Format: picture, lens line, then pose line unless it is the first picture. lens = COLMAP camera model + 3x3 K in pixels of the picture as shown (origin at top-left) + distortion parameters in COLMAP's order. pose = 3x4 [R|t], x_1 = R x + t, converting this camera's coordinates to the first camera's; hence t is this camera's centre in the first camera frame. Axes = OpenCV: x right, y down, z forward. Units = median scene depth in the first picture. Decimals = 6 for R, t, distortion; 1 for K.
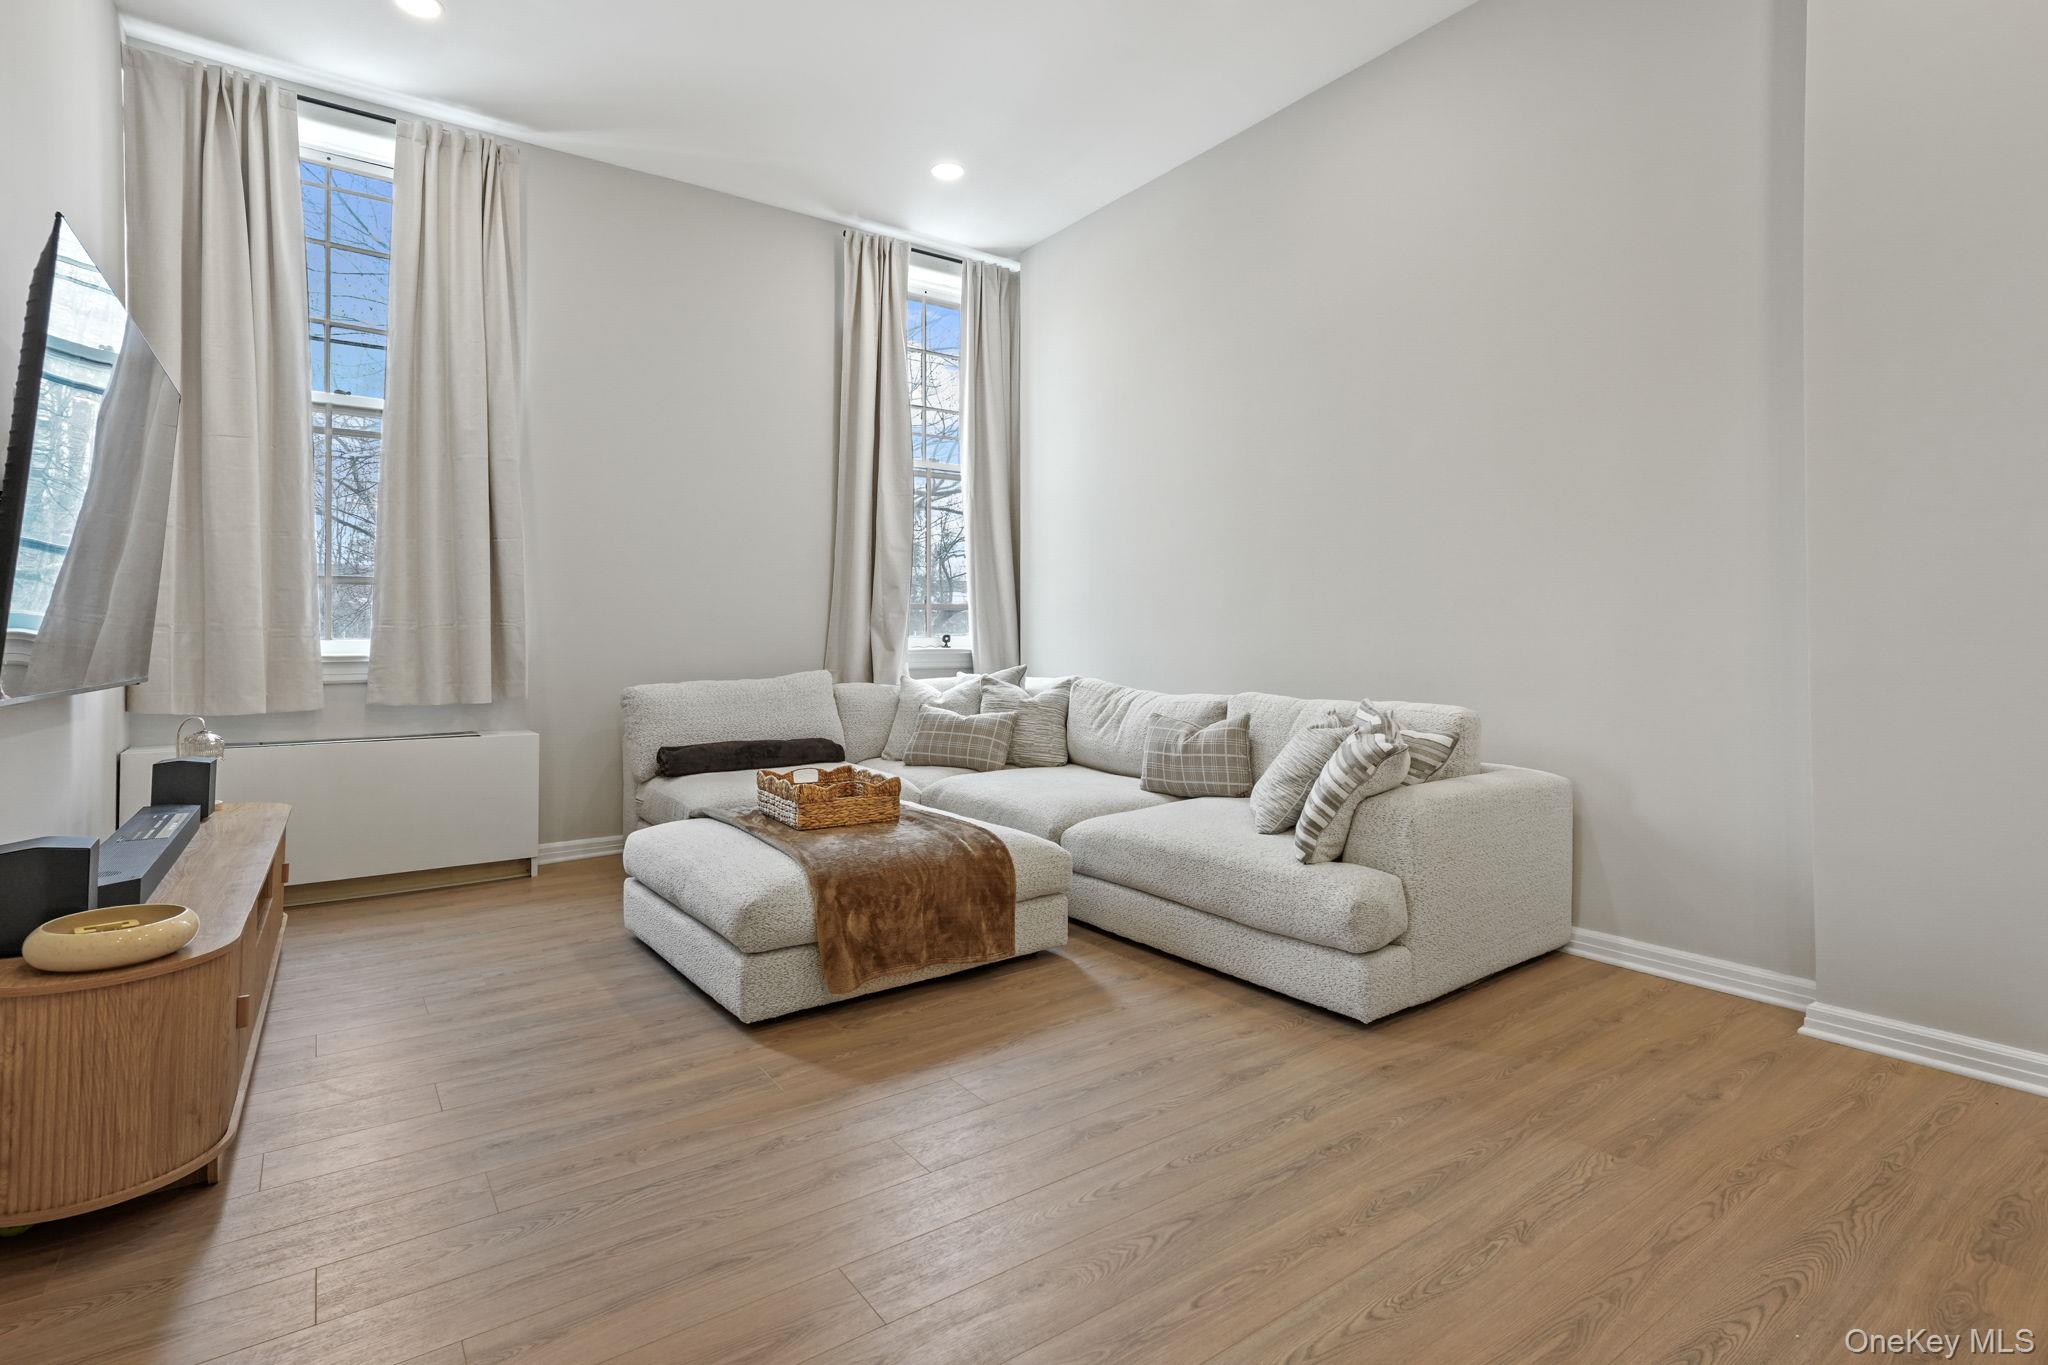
lens RADIAL K [[1007.6, 0, 1026.8], [0, 1007.6, 649.1], [0, 0, 1]] dist [-0.000202, 0.000932]
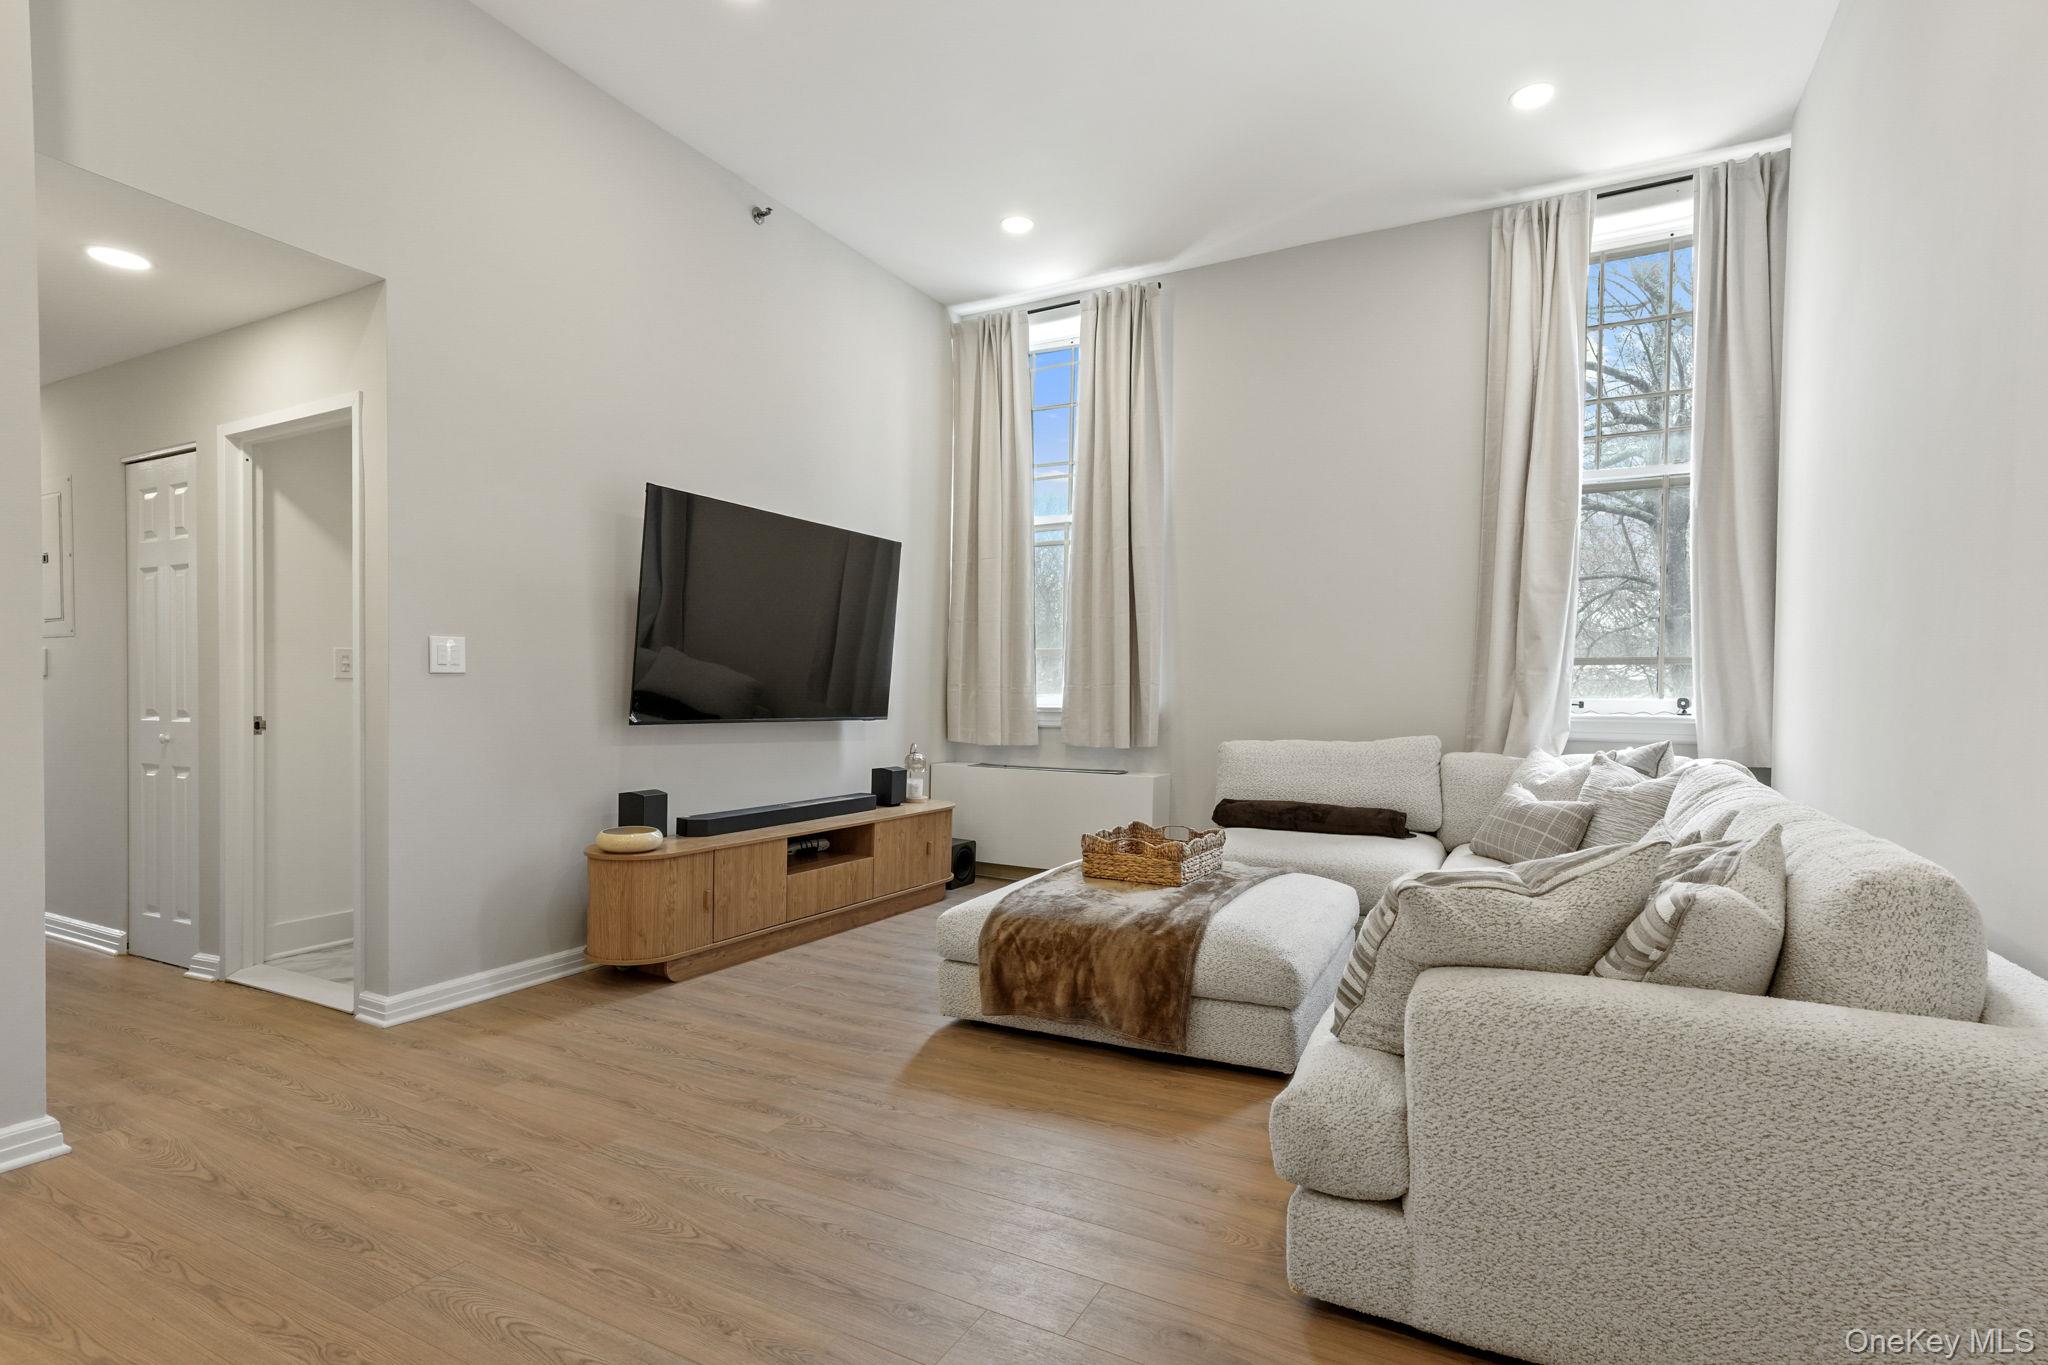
lens RADIAL K [[1016.3, 0, 1019.6], [0, 1016.3, 723.7], [0, 0, 1]] dist [0.001977, 0.001091]
pose [[0.431538, 0.032446, -0.901511, 0.556409], [-0.019643, 0.999454, 0.026568, -0.007133], [0.901881, 0.006244, 0.431939, 0.364429]]
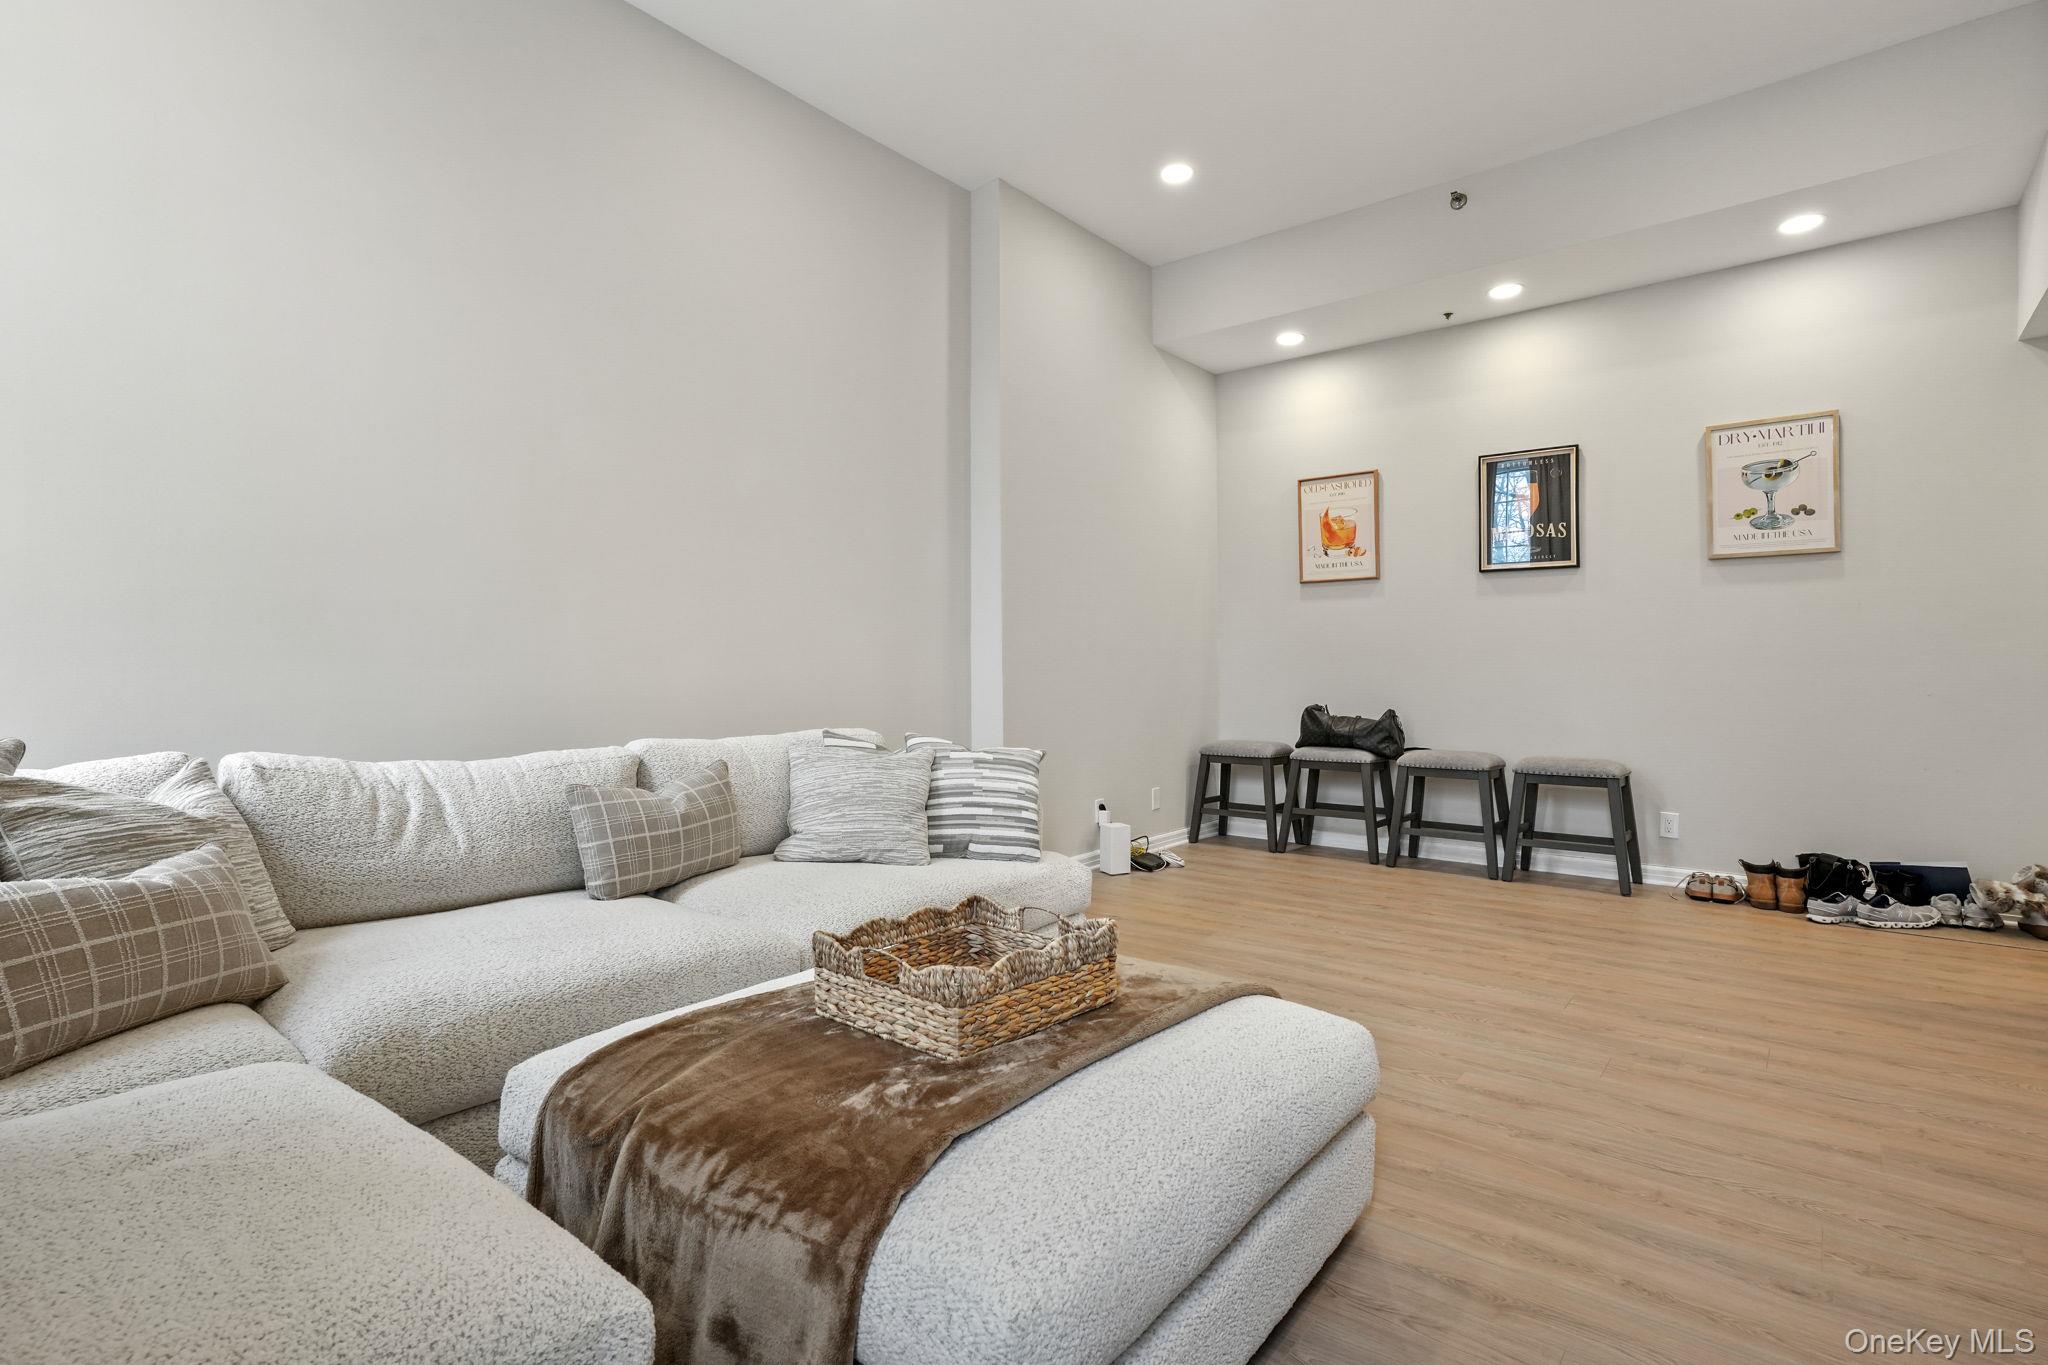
lens RADIAL K [[990.8, 0, 1023.7], [0, 990.8, 673.9], [0, 0, 1]] dist [-0.015252, 0.016449]
pose [[-0.259770, 0.001073, 0.965670, -0.582698], [0.014260, 0.999895, 0.002725, -0.004763], [-0.965565, 0.014478, -0.259758, 0.924022]]
